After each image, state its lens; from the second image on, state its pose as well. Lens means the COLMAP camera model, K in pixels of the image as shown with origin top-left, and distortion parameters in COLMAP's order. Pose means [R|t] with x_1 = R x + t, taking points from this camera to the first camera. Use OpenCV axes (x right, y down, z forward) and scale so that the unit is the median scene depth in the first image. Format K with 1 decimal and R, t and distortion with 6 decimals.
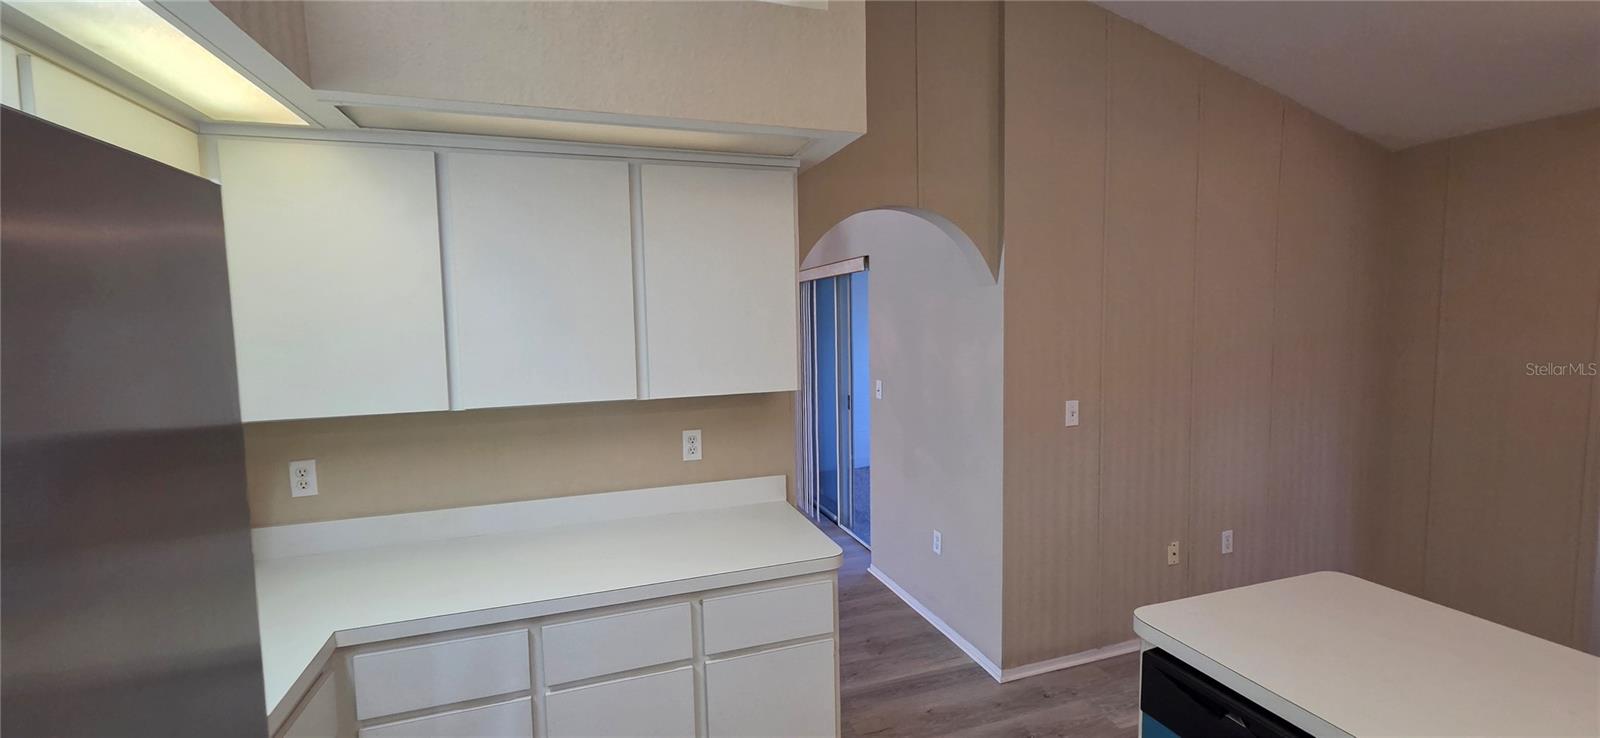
lens RADIAL K [[655.7, 0, 799.9], [0, 655.7, 366.1], [0, 0, 1]] dist [0.001837, 0.000554]
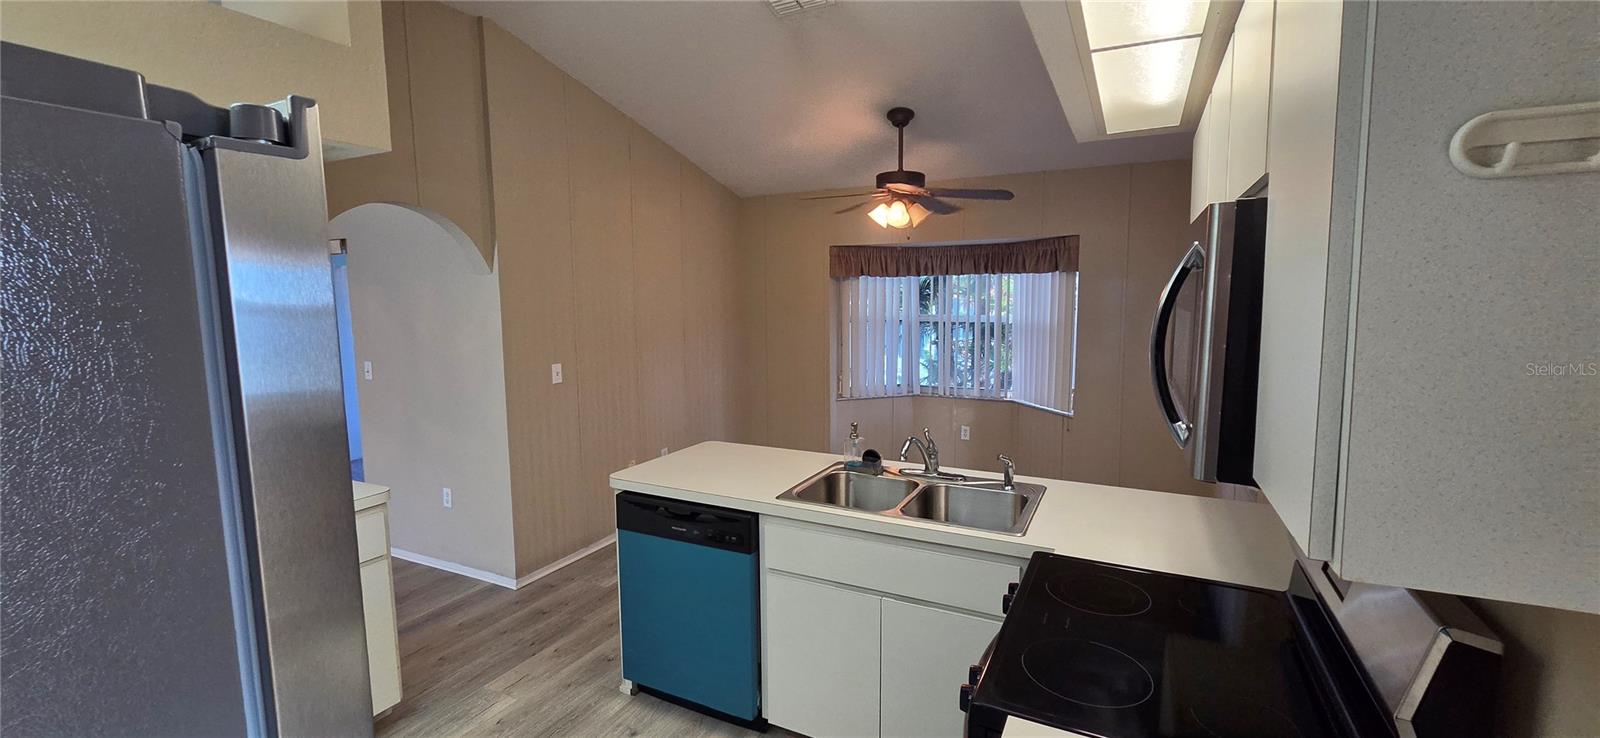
lens RADIAL K [[655.7, 0, 799.9], [0, 655.7, 366.1], [0, 0, 1]] dist [0.001837, 0.000554]
pose [[0.712638, -0.064114, 0.698597, -0.190616], [0.049675, 0.997927, 0.040912, 0.033260], [-0.699771, 0.005547, 0.714345, -0.343739]]
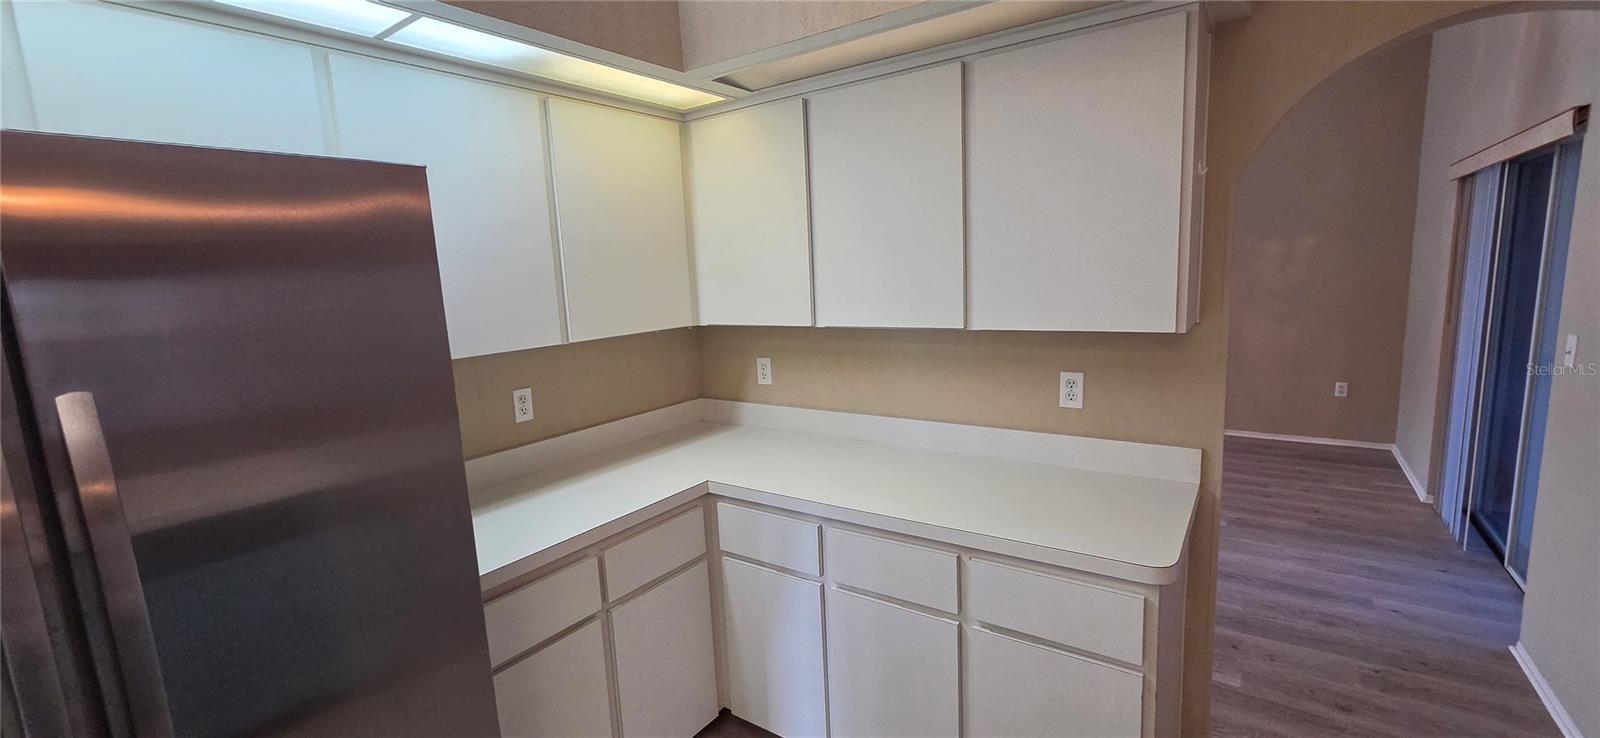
lens RADIAL K [[655.7, 0, 799.9], [0, 655.7, 366.1], [0, 0, 1]] dist [0.001837, 0.000554]
pose [[0.586705, 0.112107, -0.802003, 0.301240], [-0.025800, 0.992456, 0.119855, -0.001310], [0.809390, -0.049628, 0.585171, 0.230840]]
